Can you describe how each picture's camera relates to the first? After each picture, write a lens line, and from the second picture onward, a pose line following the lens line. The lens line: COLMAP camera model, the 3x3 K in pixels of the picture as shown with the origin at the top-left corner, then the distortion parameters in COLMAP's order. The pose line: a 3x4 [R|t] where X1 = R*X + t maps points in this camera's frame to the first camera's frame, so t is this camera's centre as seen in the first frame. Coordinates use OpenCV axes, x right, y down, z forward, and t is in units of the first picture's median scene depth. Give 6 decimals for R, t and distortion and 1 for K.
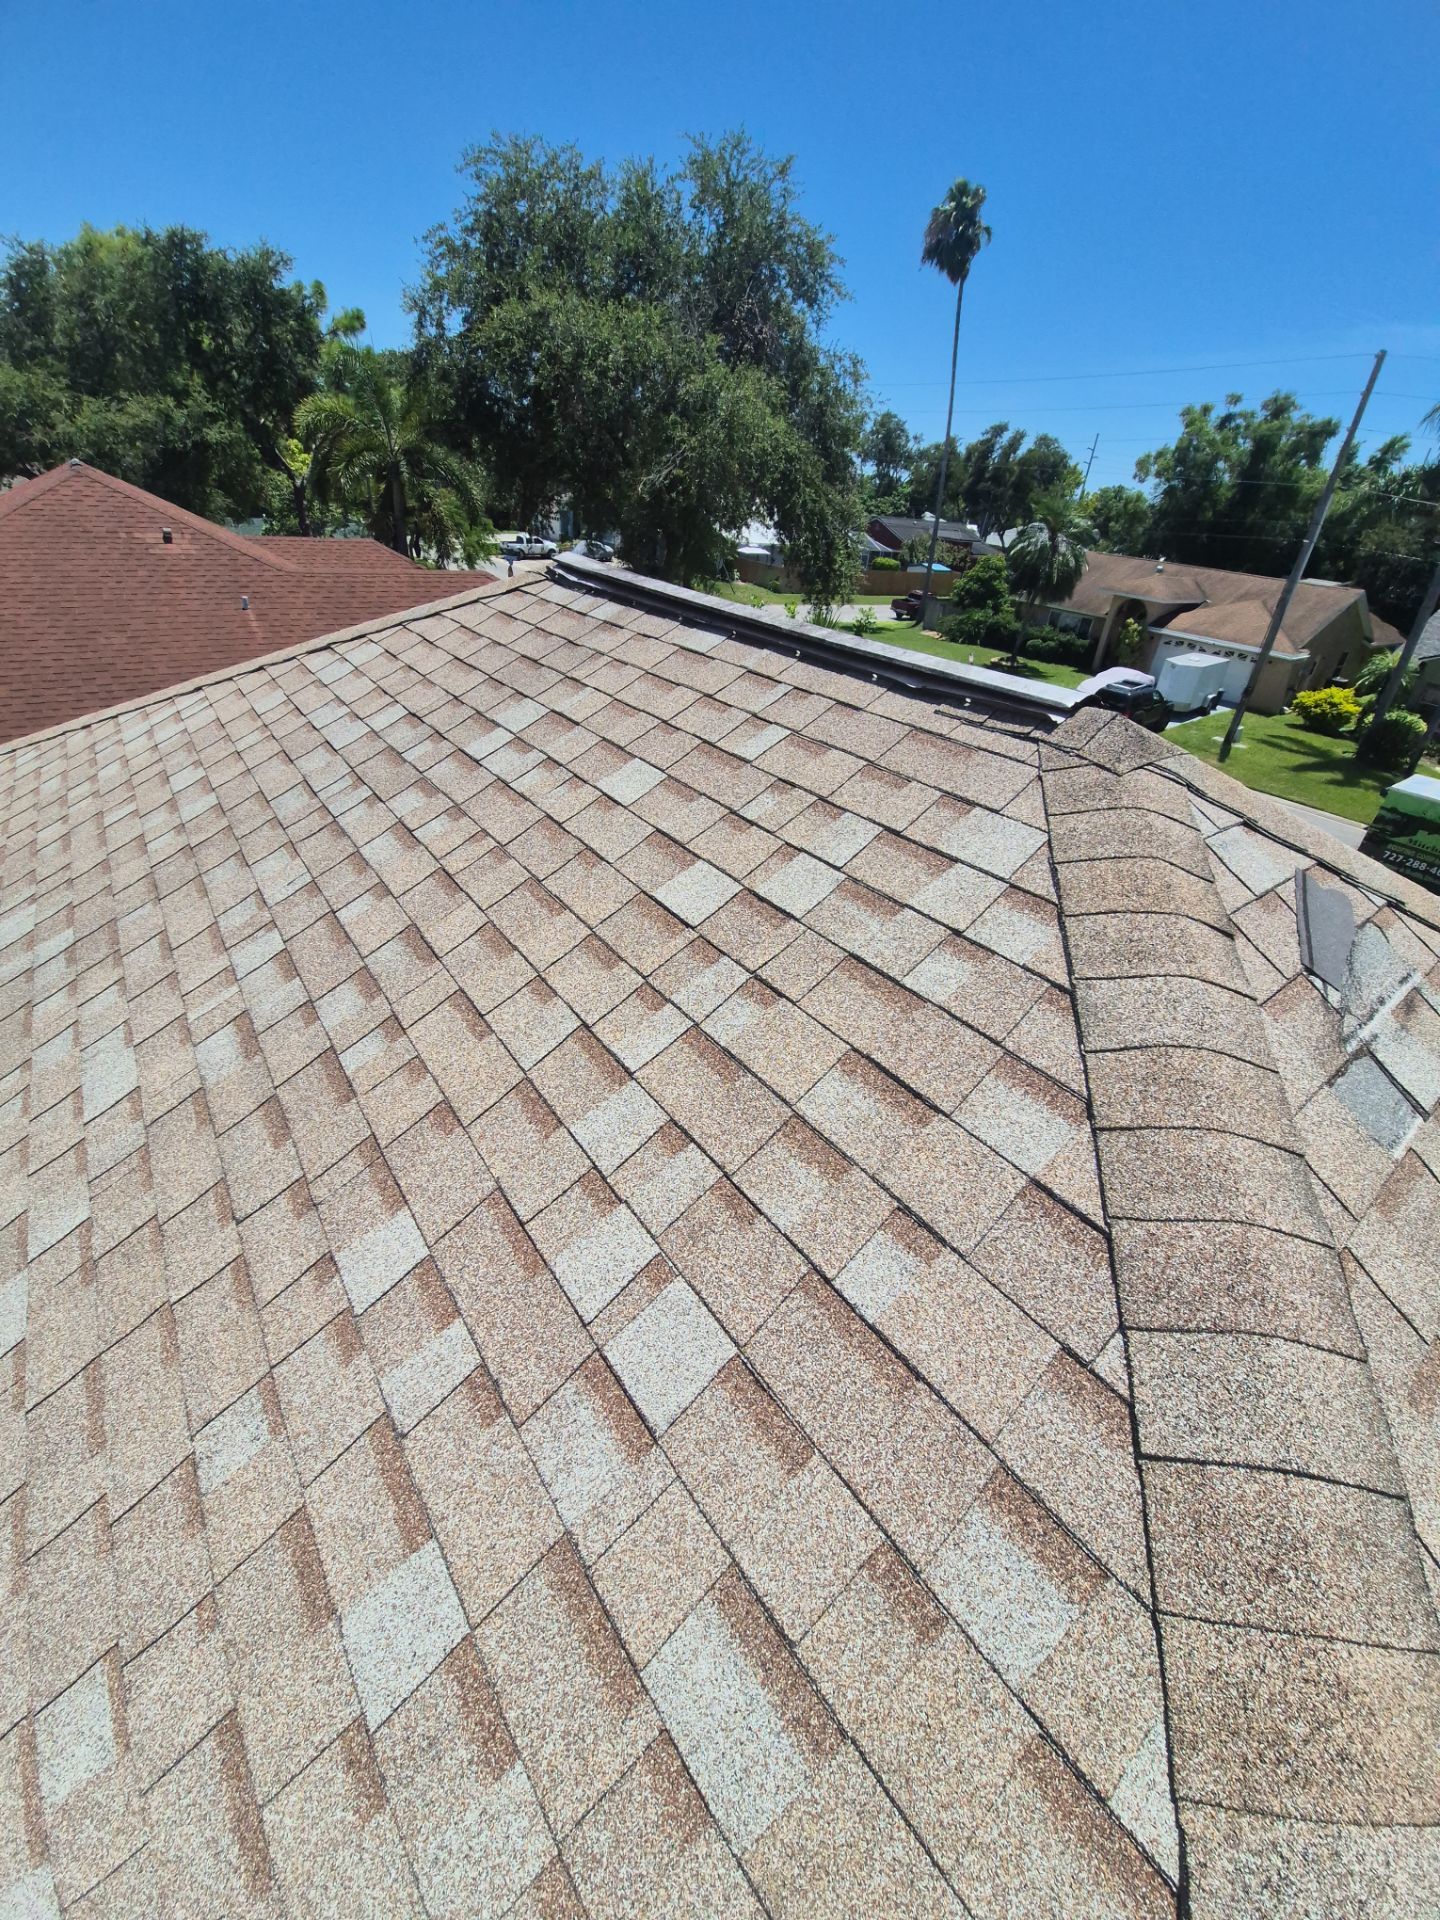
lens RADIAL K [[740.3, 0, 713.6], [0, 740.3, 1001.9], [0, 0, 1]] dist [-0.009127, -0.004999]
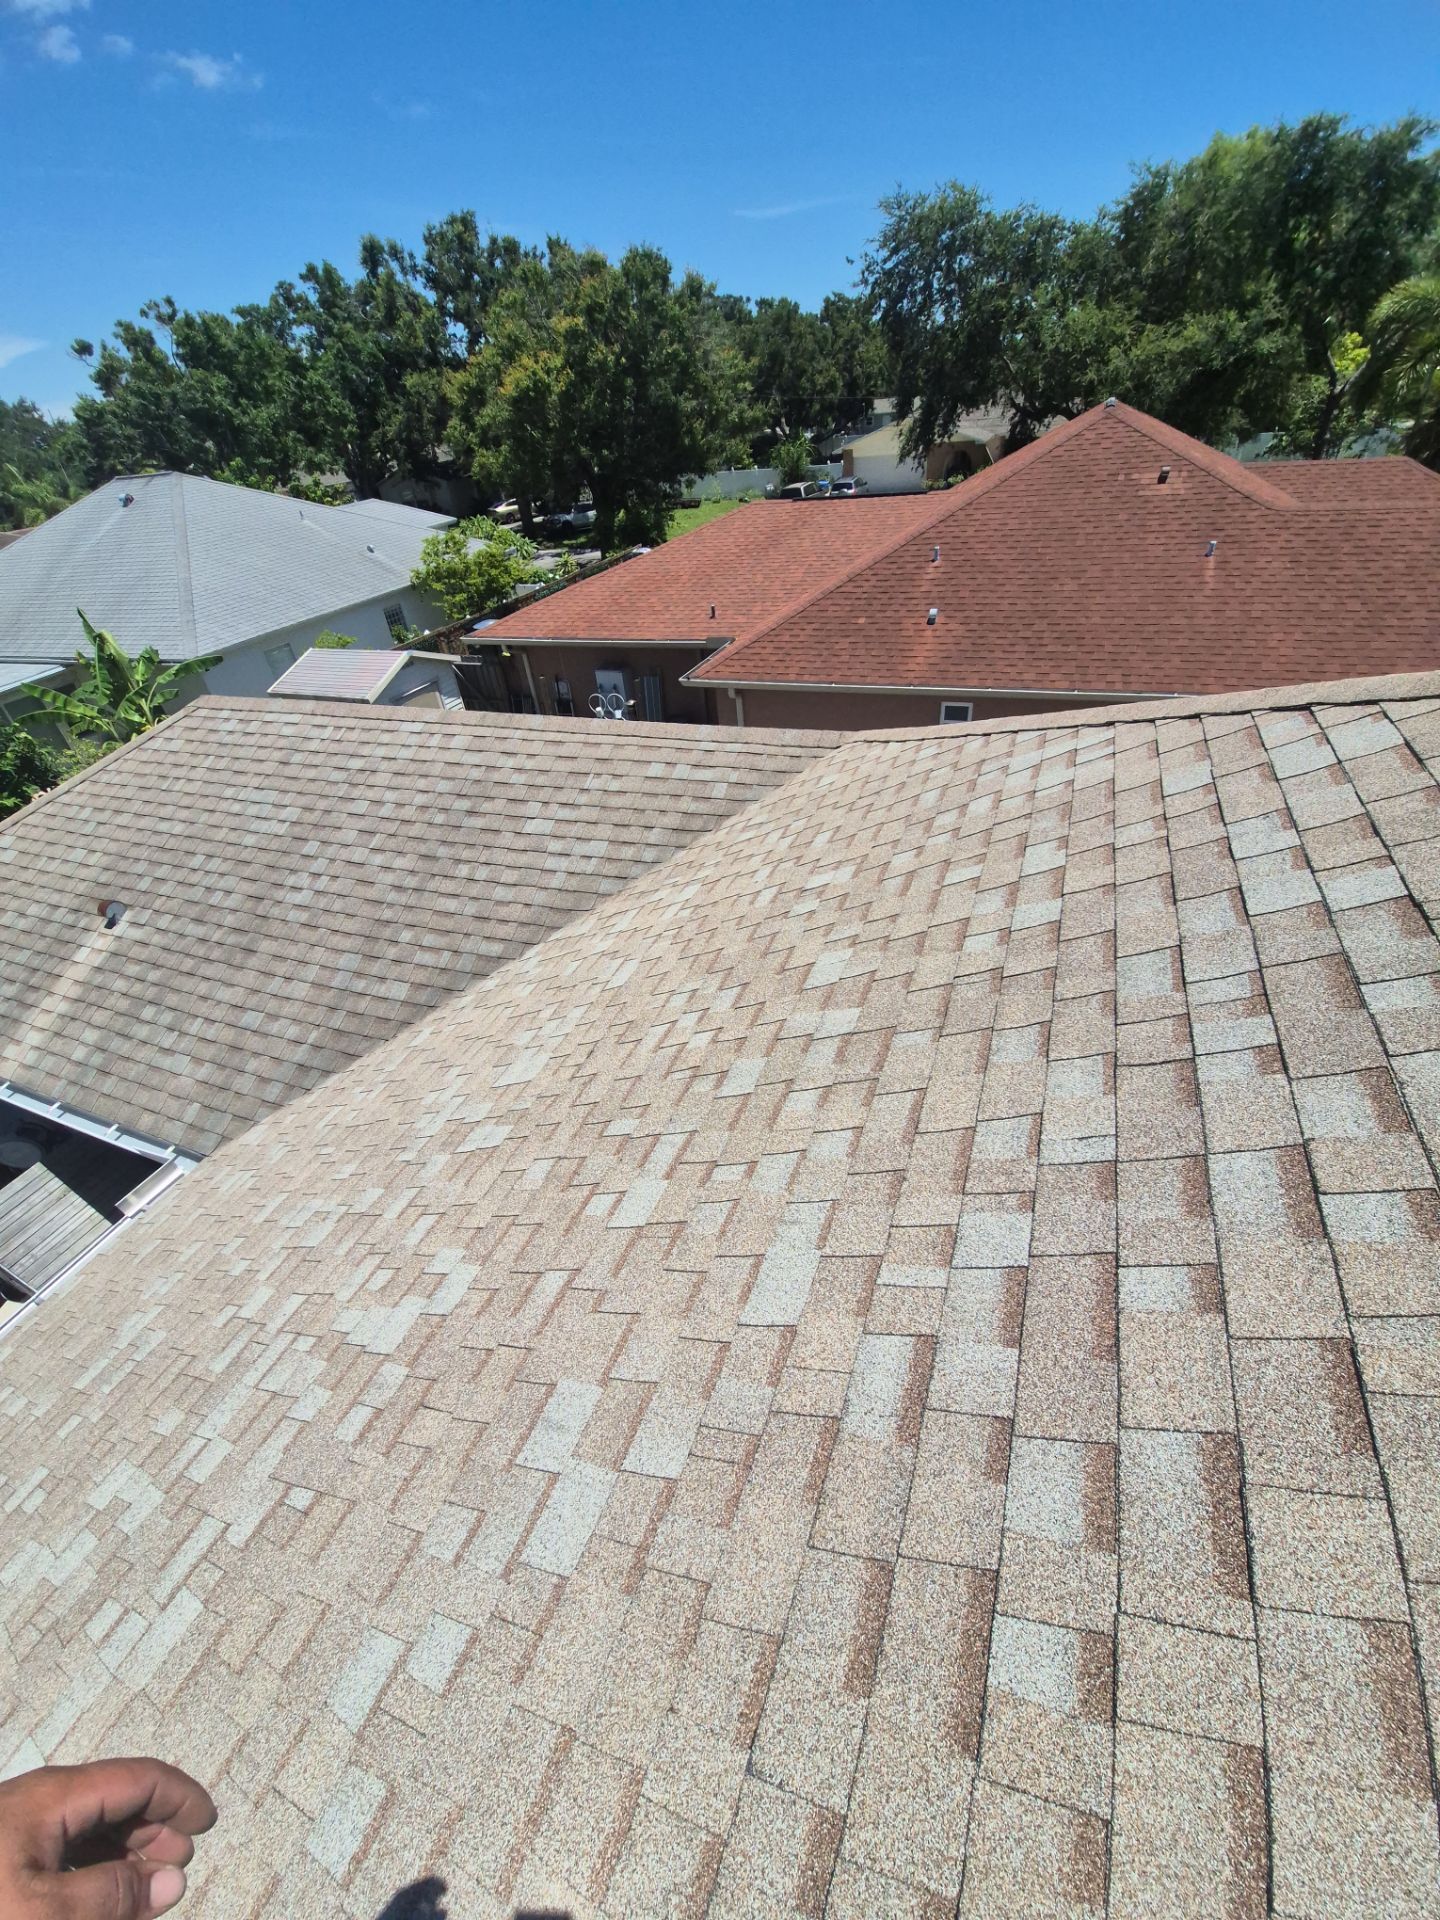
lens RADIAL K [[740.3, 0, 746.8], [0, 740.3, 988.0], [0, 0, 1]] dist [-0.009127, -0.004999]
pose [[0.541697, 0.421884, -0.727034, -0.041999], [-0.369113, 0.896461, 0.245182, -0.047317], [0.755196, 0.135543, 0.641333, 0.041889]]
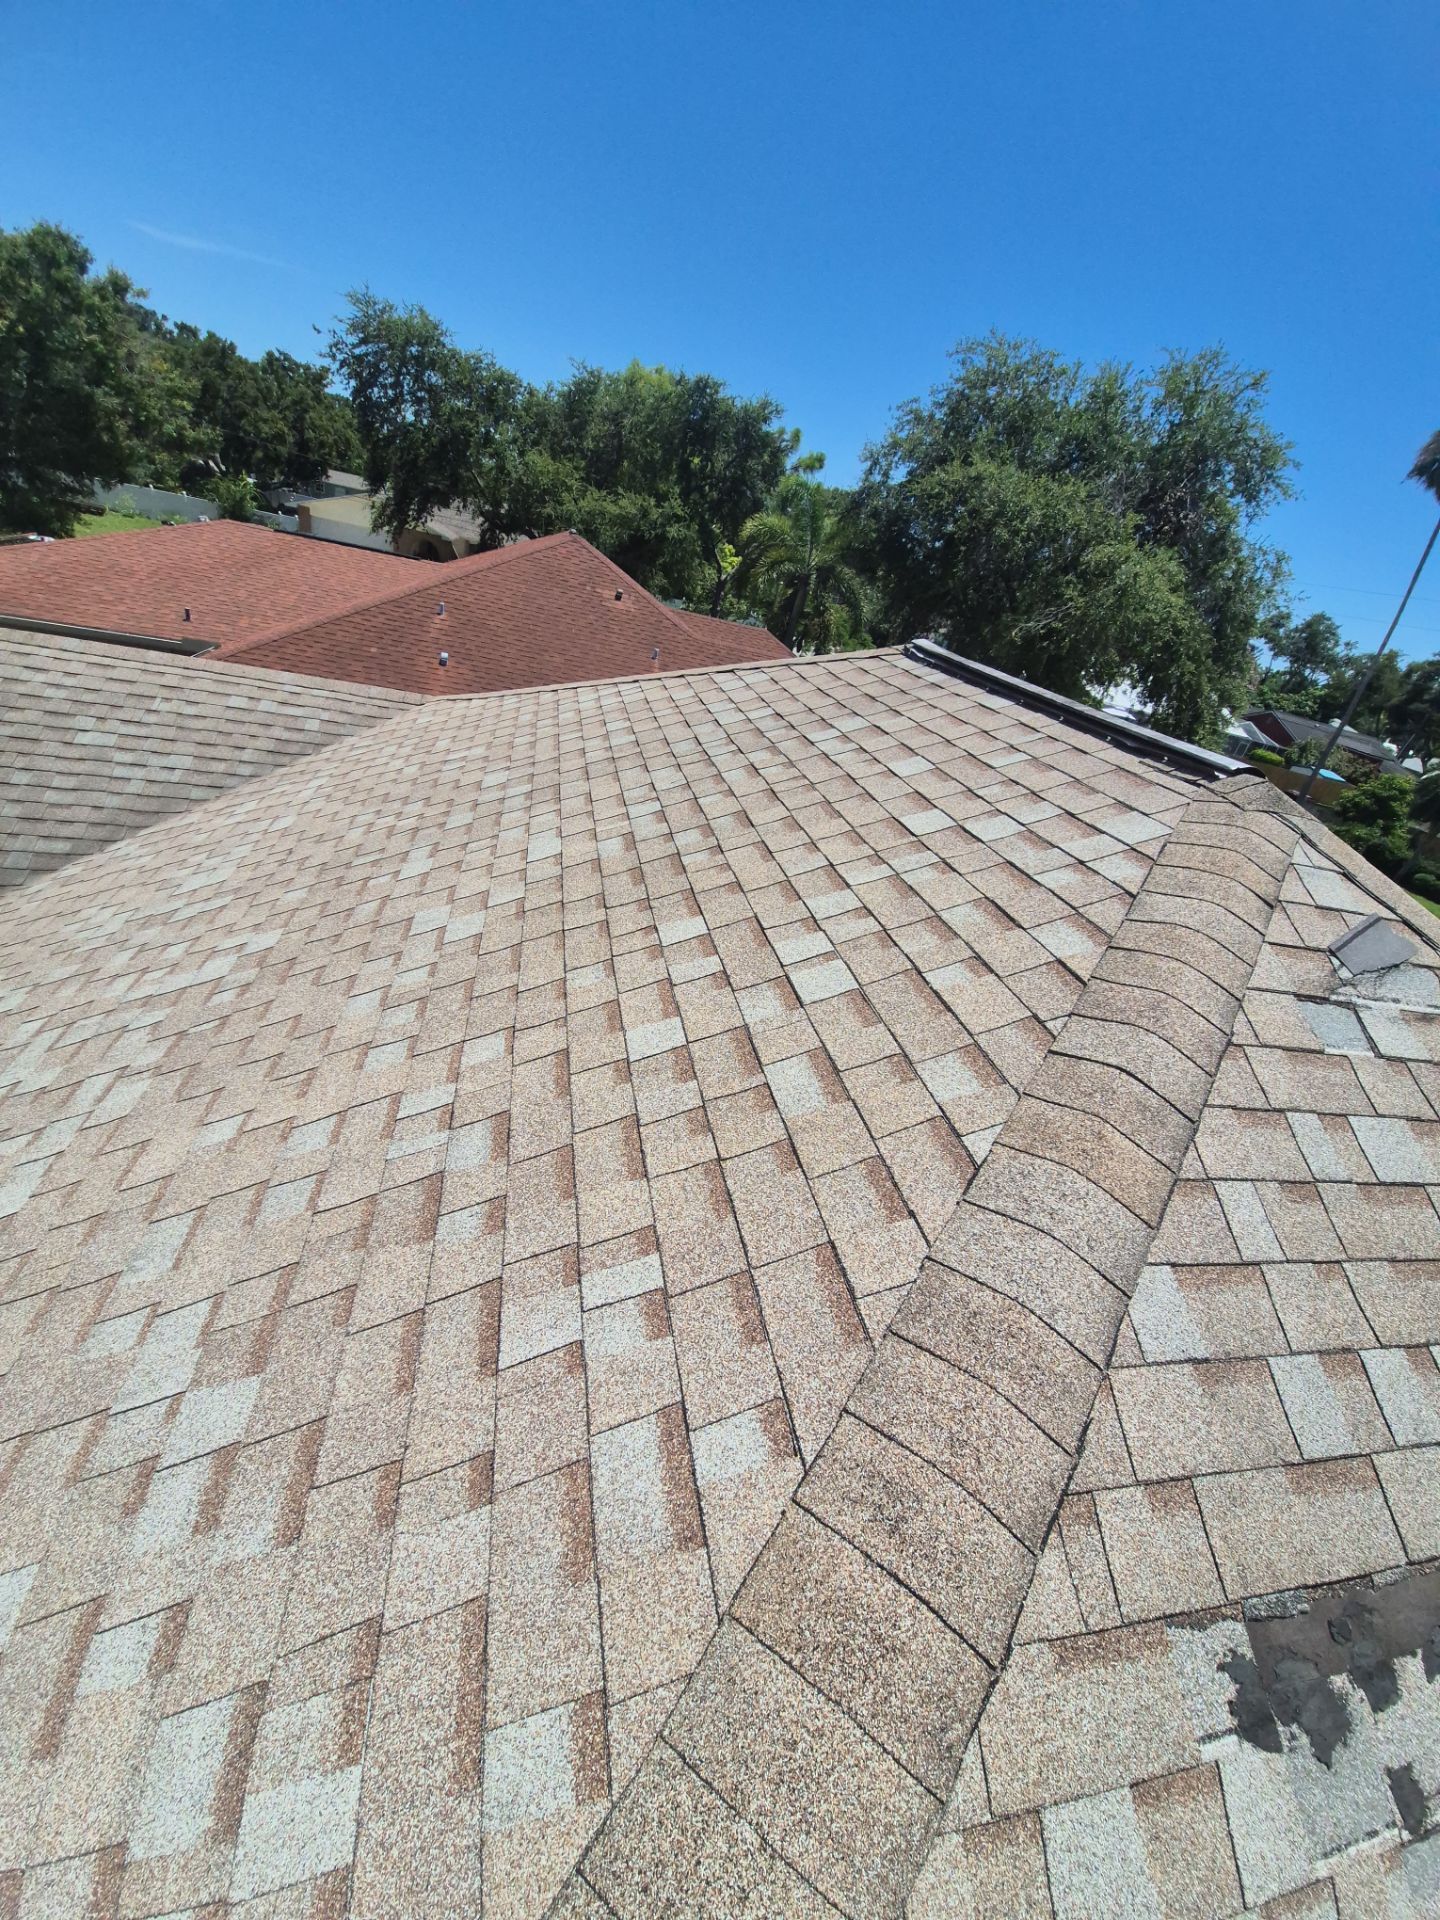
lens RADIAL K [[789.9, 0, 714.7], [0, 789.9, 1006.5], [0, 0, 1]] dist [-0.012449, -0.002845]
pose [[0.897898, 0.314344, -0.308168, 0.022016], [-0.358276, 0.928596, -0.096689, 0.055767], [0.255769, 0.197226, 0.946406, -0.061874]]
